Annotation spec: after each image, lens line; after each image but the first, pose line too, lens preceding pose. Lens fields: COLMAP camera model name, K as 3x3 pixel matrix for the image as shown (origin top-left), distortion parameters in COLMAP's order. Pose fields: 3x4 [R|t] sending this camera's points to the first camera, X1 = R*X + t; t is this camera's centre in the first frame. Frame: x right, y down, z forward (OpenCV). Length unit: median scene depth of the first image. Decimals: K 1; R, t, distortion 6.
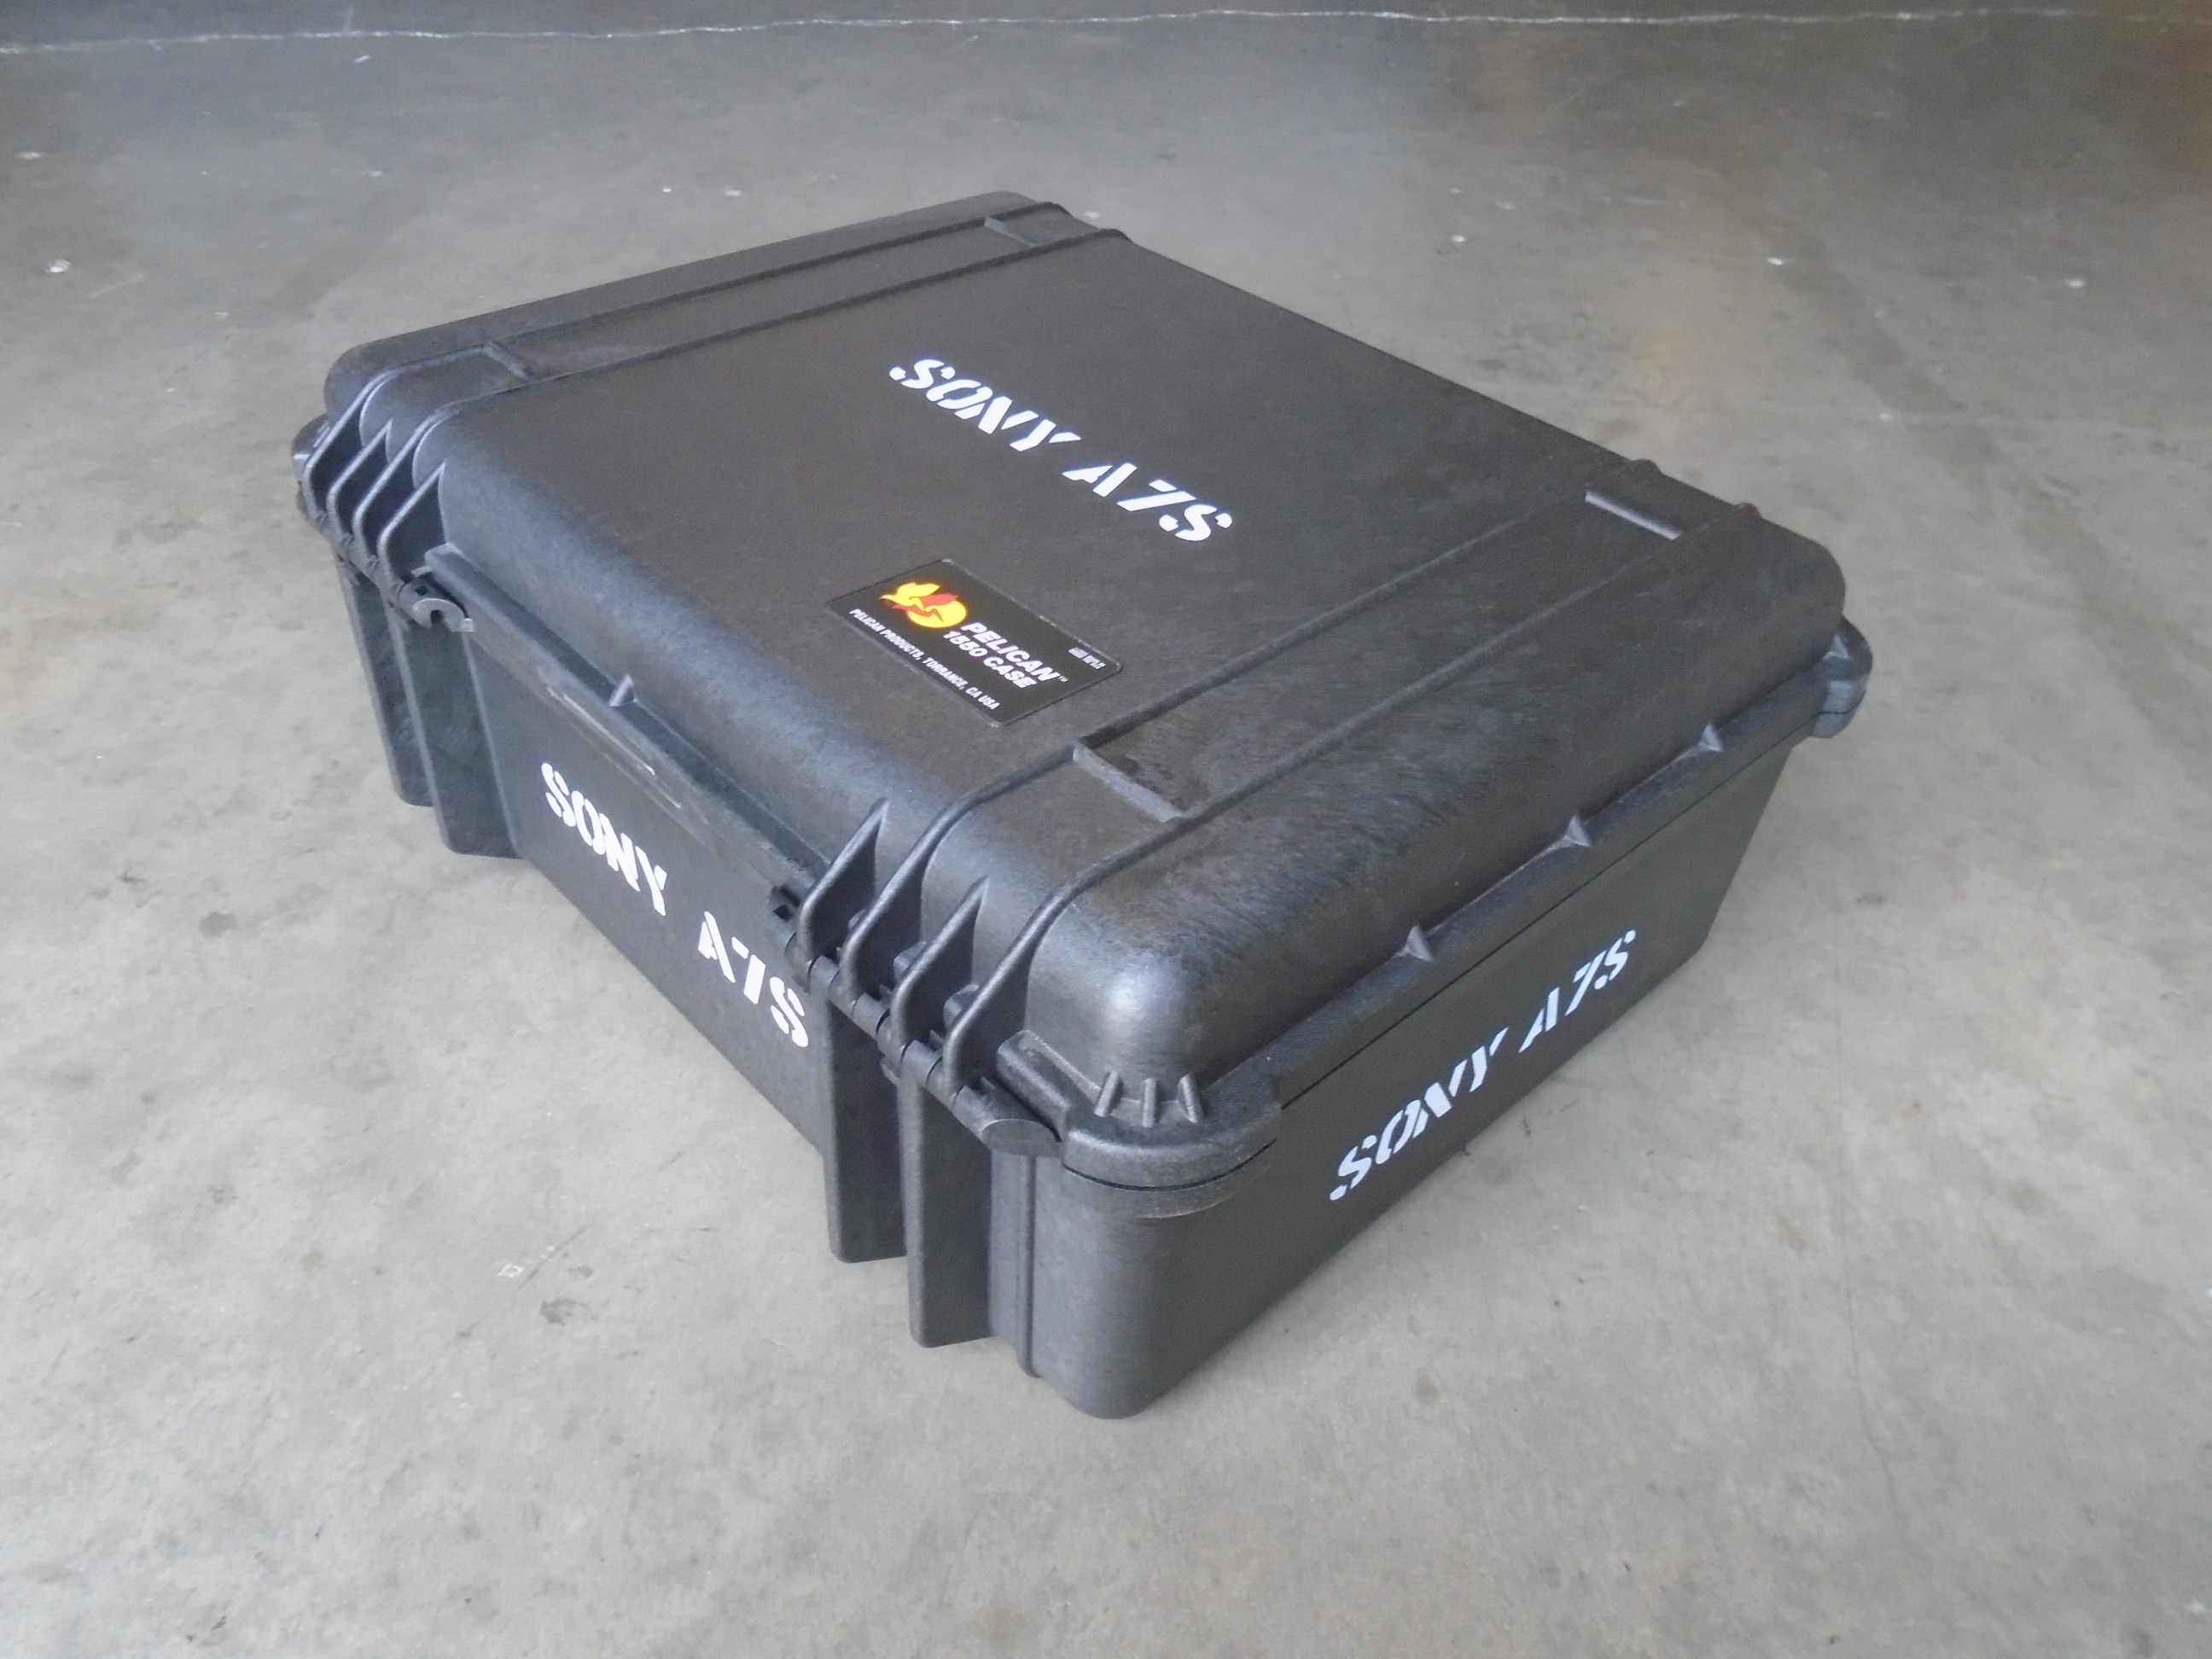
lens RADIAL K [[1692.0, 0, 1100.9], [0, 1692.0, 827.1], [0, 0, 1]] dist [-0.010895, 0.006020]
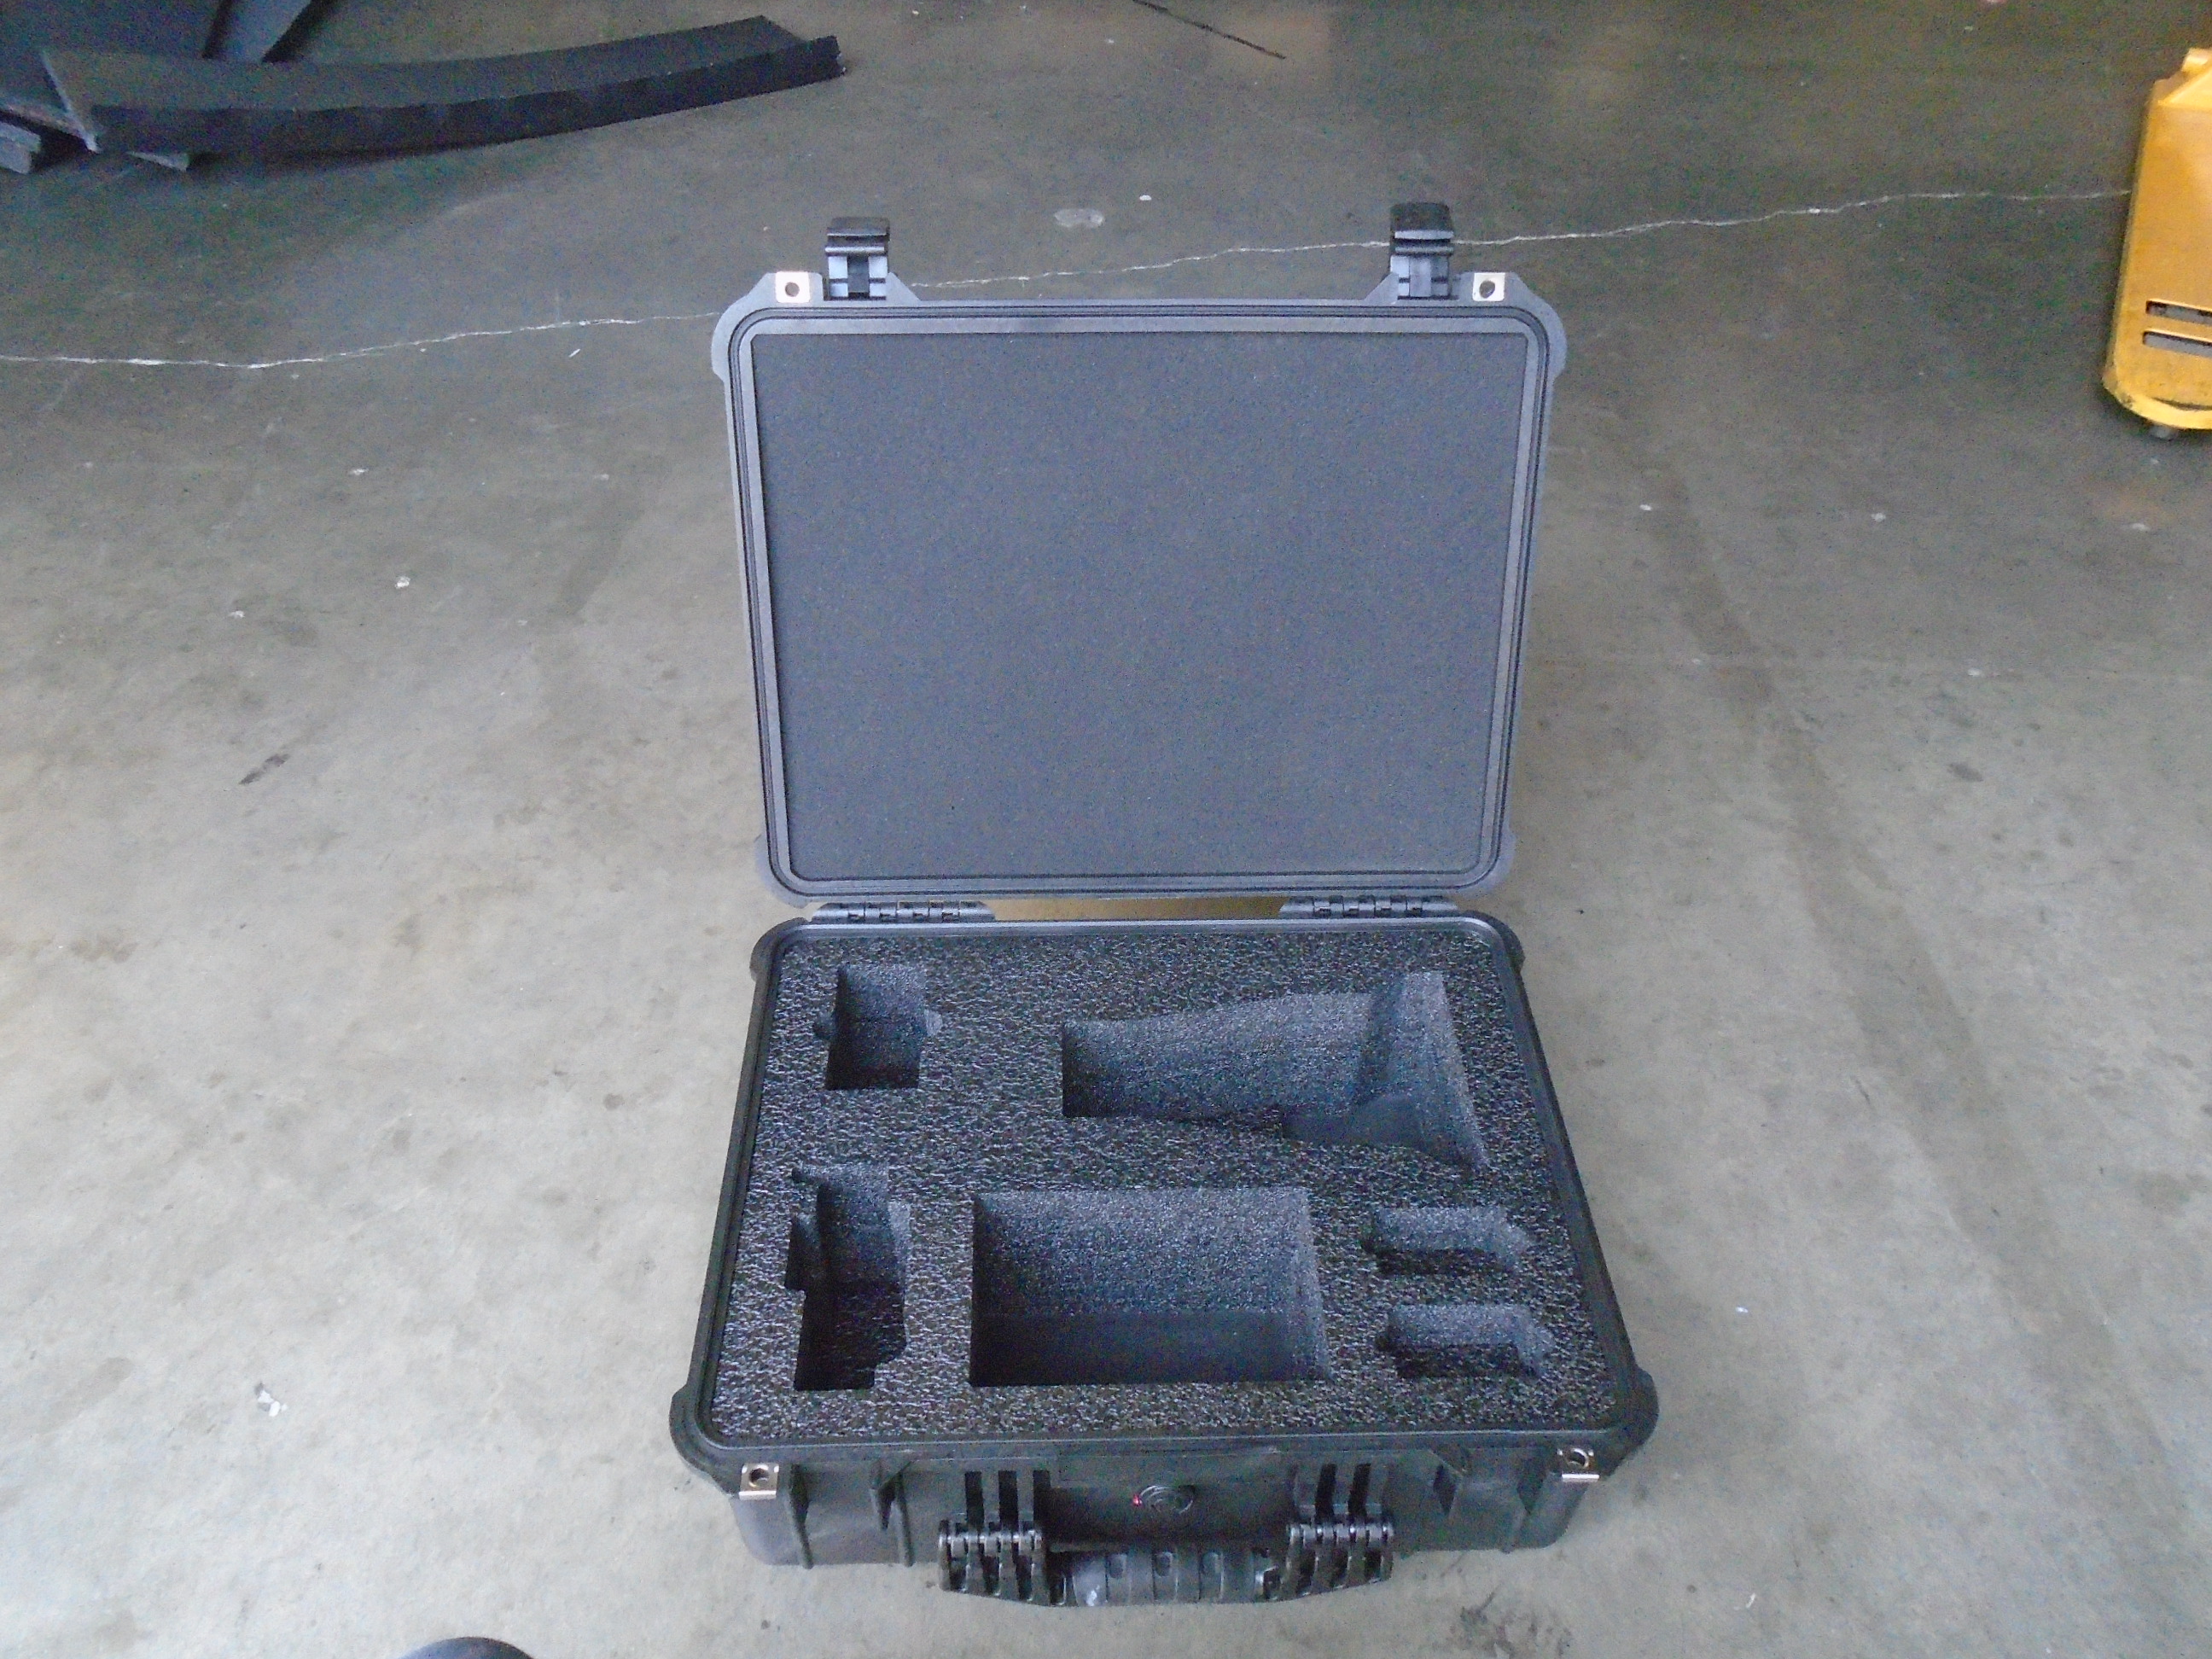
lens RADIAL K [[1692.0, 0, 1111.3], [0, 1692.0, 833.6], [0, 0, 1]] dist [-0.010895, 0.006020]
pose [[0.998833, -0.018031, -0.044804, 0.072488], [0.019426, 0.999334, 0.030906, -0.259158], [0.044217, -0.031740, 0.998518, -0.701793]]
